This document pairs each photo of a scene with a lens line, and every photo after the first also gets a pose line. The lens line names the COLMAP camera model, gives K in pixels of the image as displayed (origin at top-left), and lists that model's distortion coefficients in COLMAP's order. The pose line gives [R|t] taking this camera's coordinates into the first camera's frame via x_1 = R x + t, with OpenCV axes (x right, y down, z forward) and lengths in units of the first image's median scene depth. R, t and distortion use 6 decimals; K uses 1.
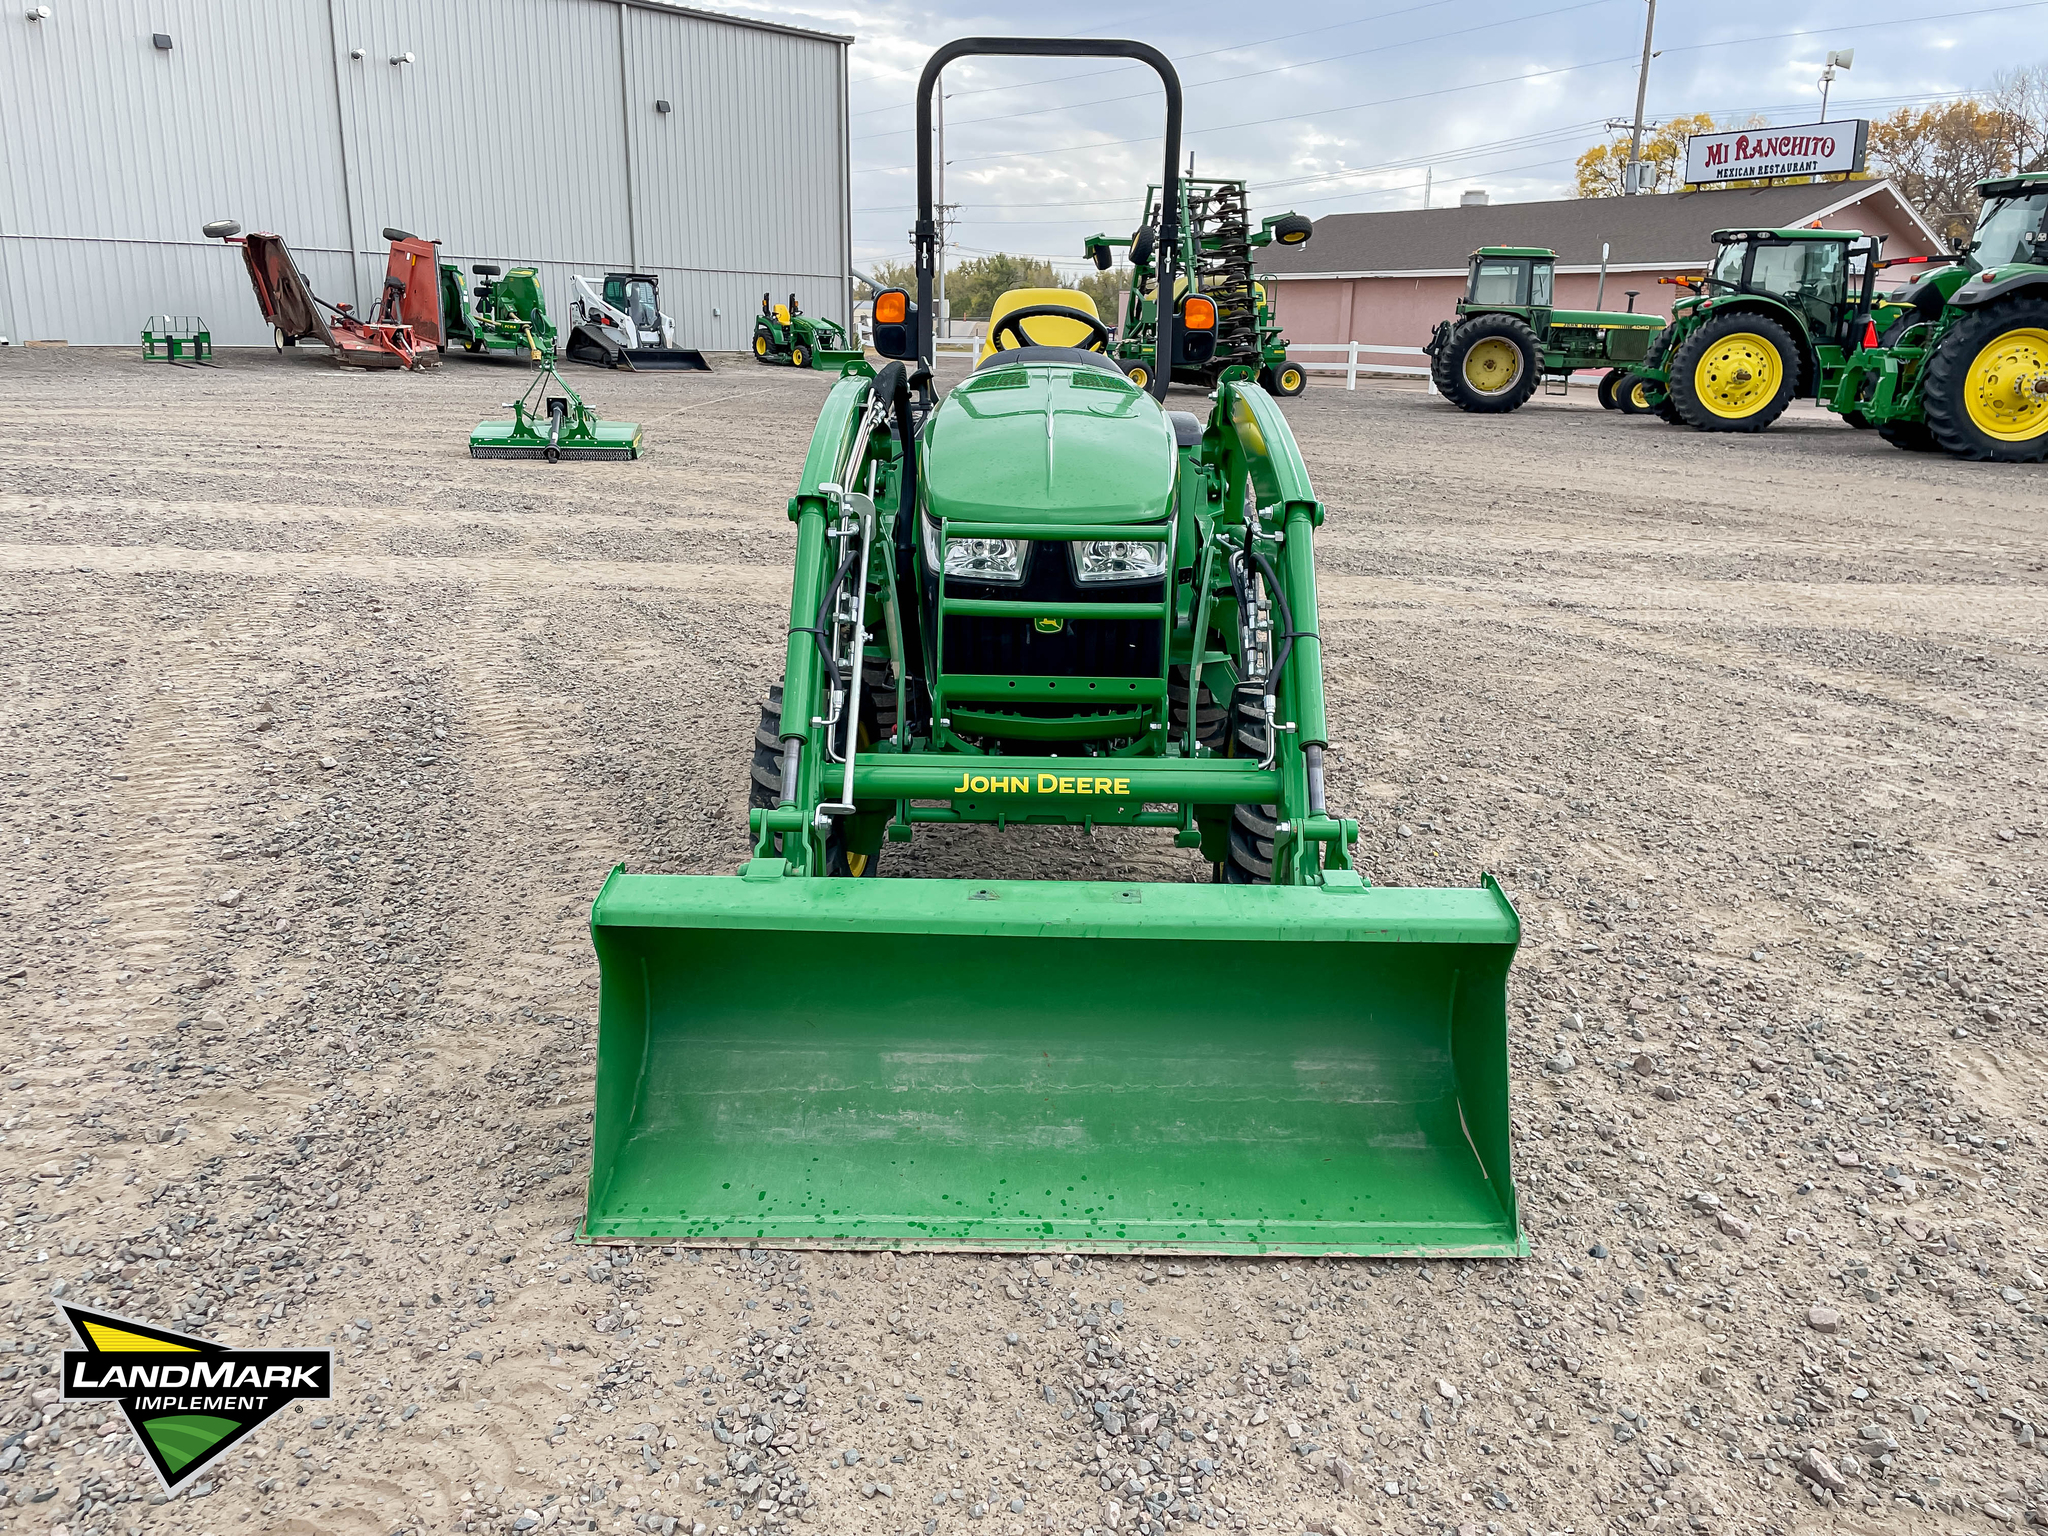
lens RADIAL K [[1536.6, 0, 1026.0], [0, 1536.6, 734.0], [0, 0, 1]] dist [0.087626, -0.109394]
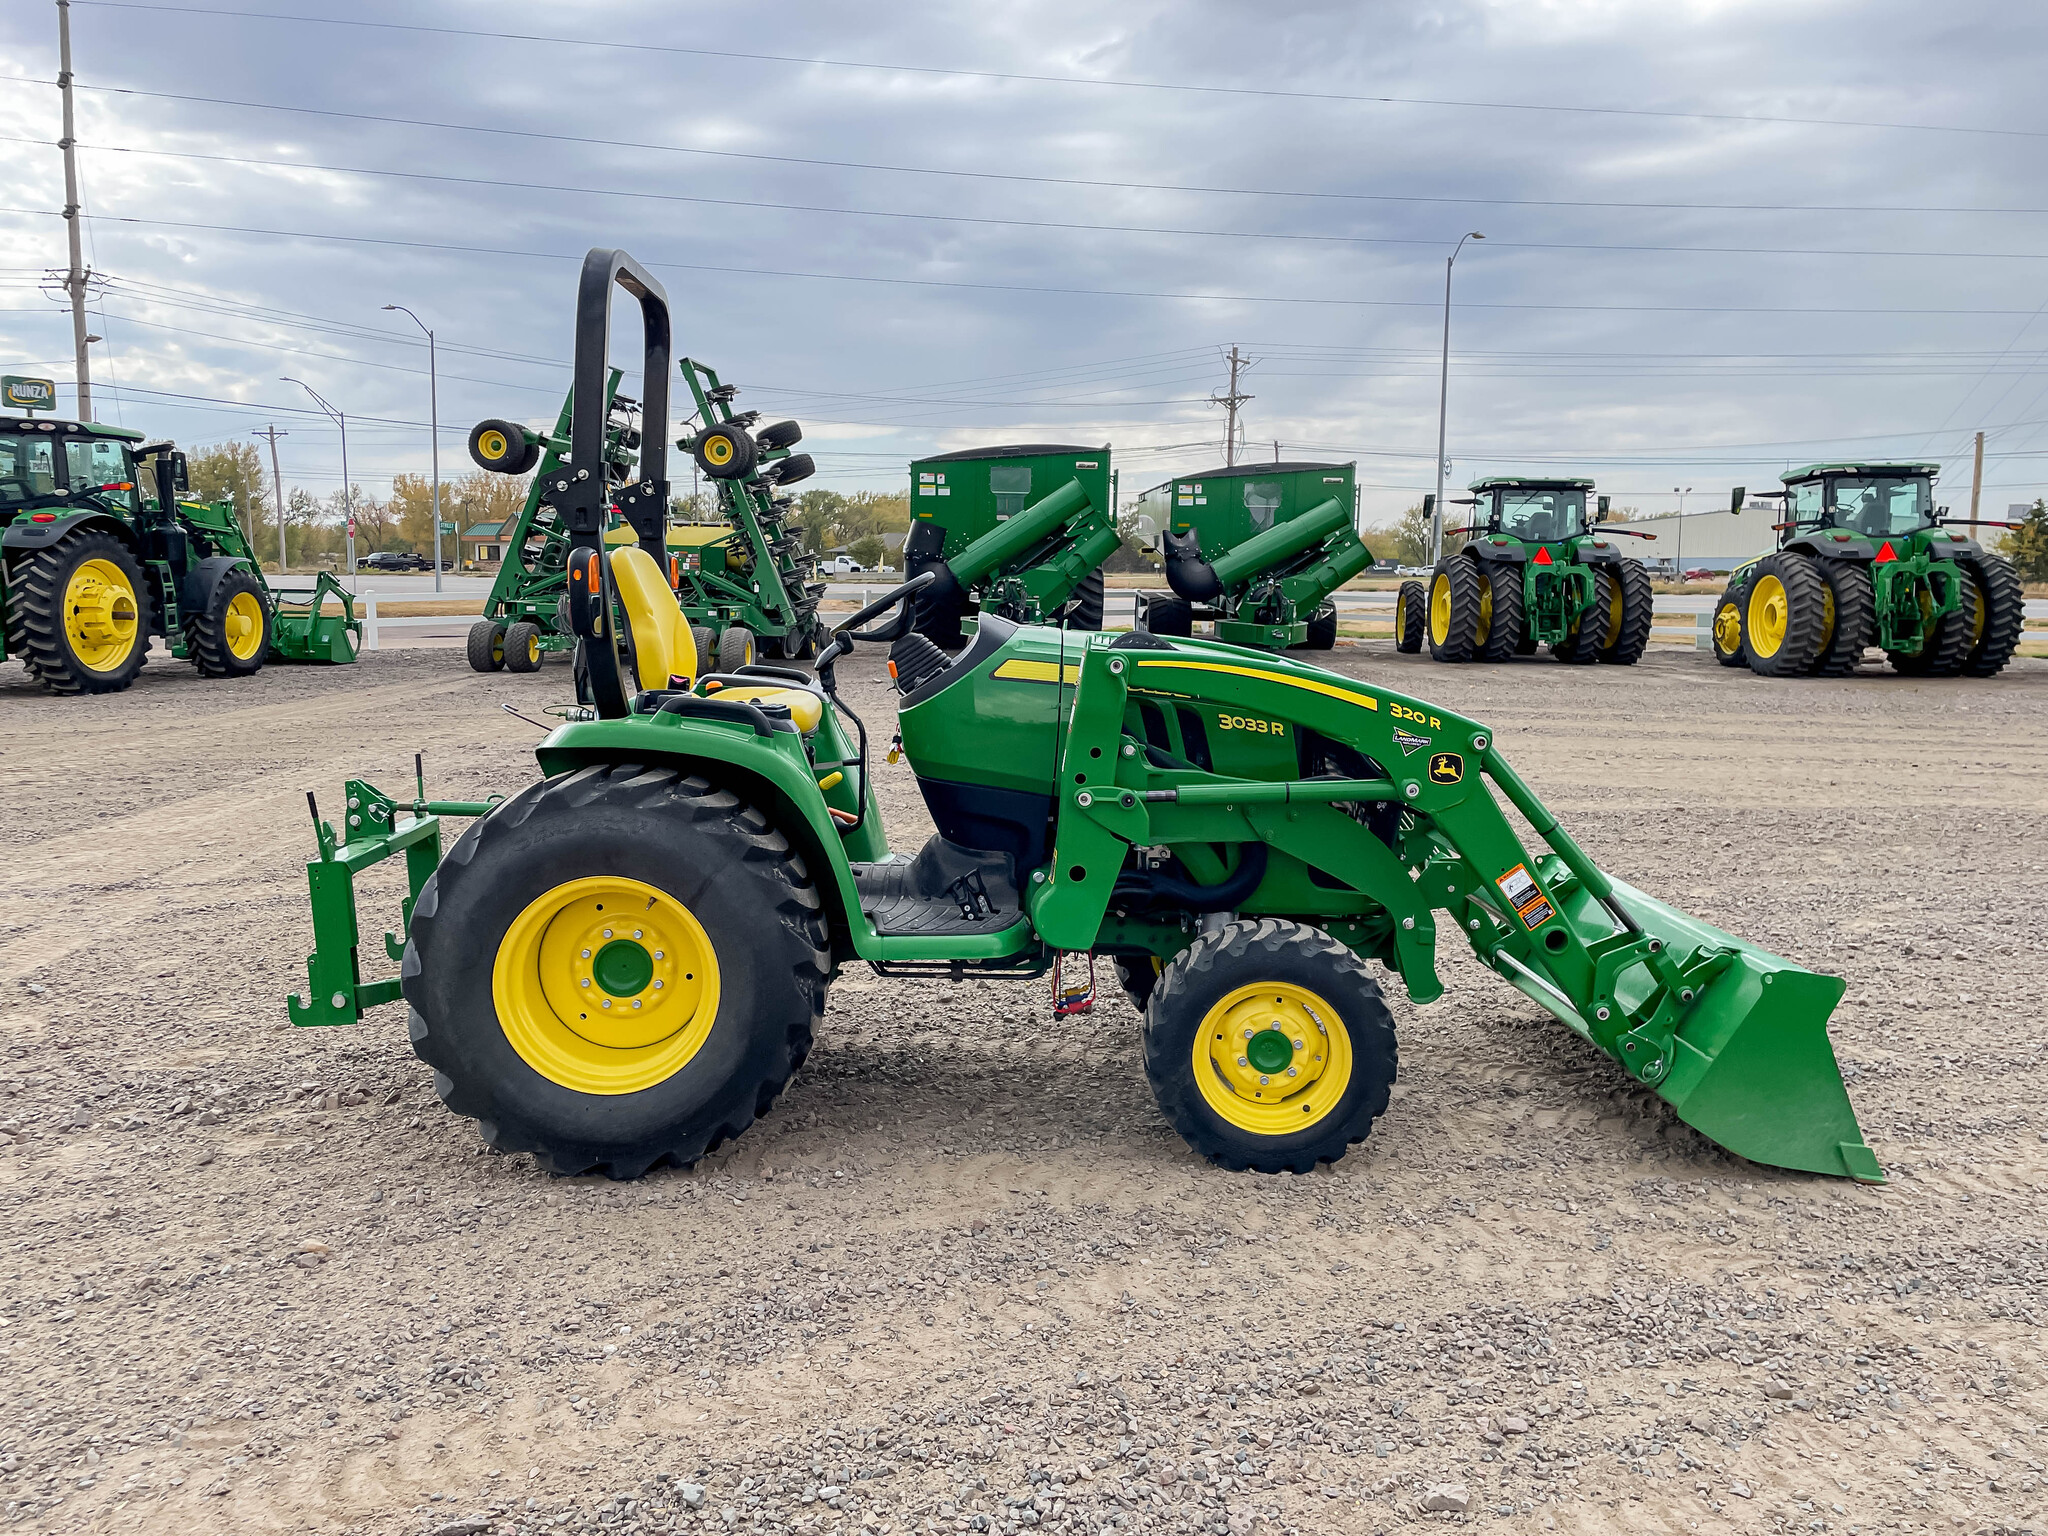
lens RADIAL K [[1536.6, 0, 1021.0], [0, 1536.6, 751.7], [0, 0, 1]] dist [0.087626, -0.109394]
pose [[-0.035246, -0.135043, 0.990213, -0.701448], [0.249388, 0.958294, 0.139567, -0.207133], [-0.967762, 0.251866, -0.000098, 0.697065]]
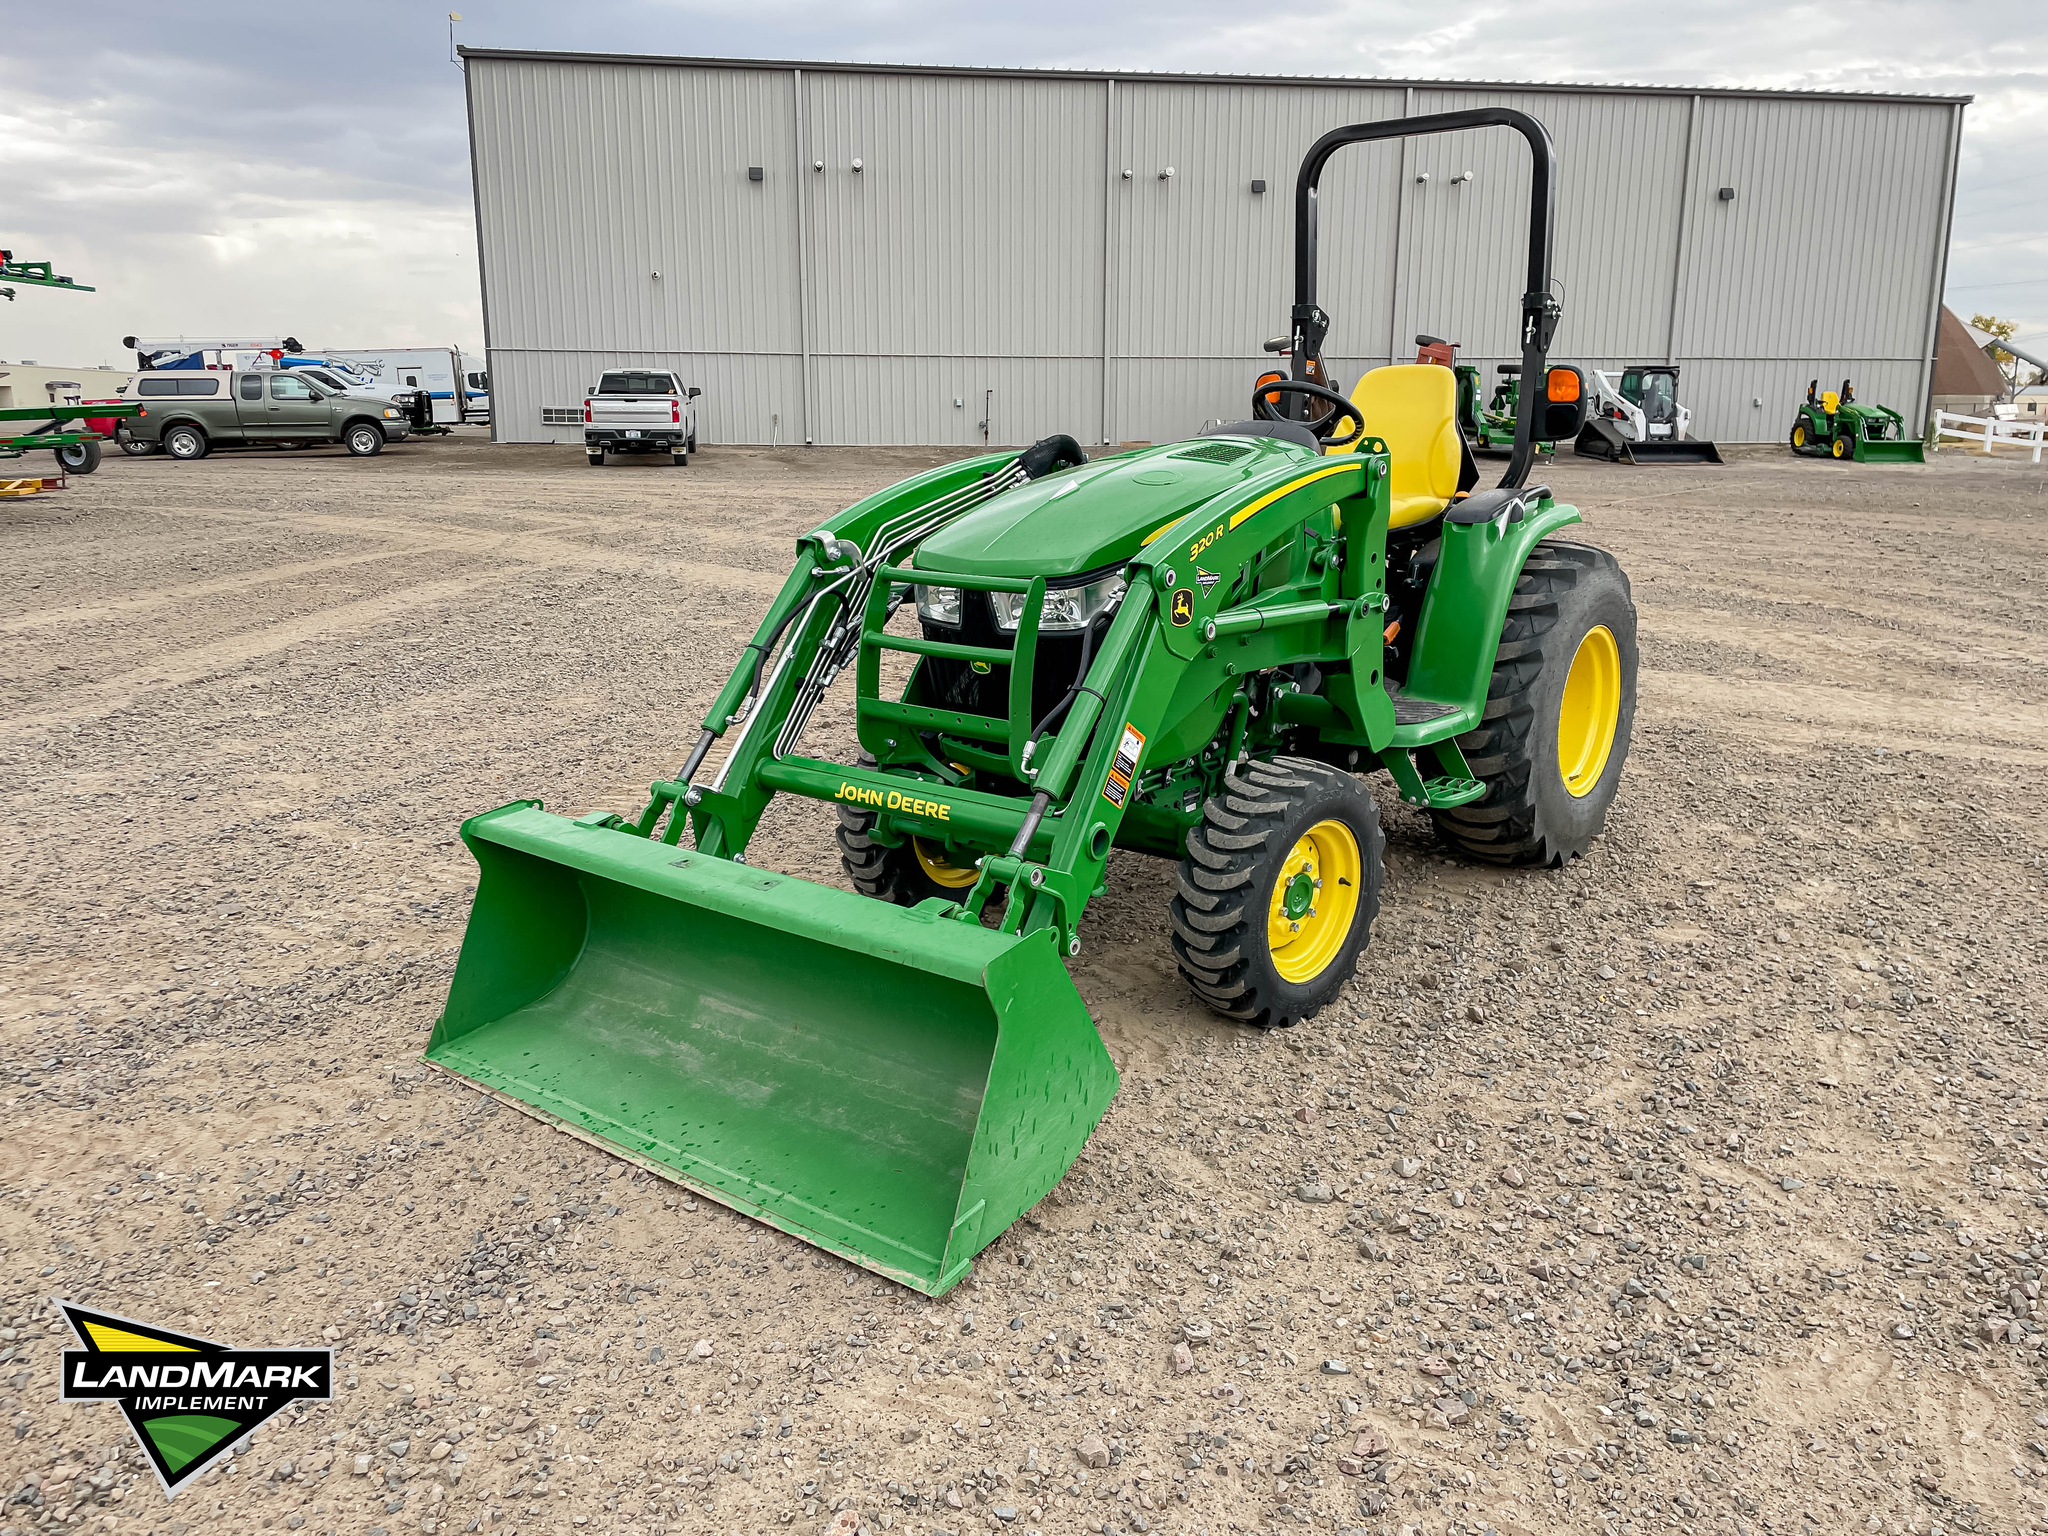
lens RADIAL K [[1536.6, 0, 1044.3], [0, 1536.6, 735.1], [0, 0, 1]] dist [0.087626, -0.109394]
pose [[0.787951, 0.112454, -0.605382, 0.382118], [-0.147778, 0.988983, -0.008634, -0.010549], [0.597741, 0.096265, 0.795889, 0.084152]]
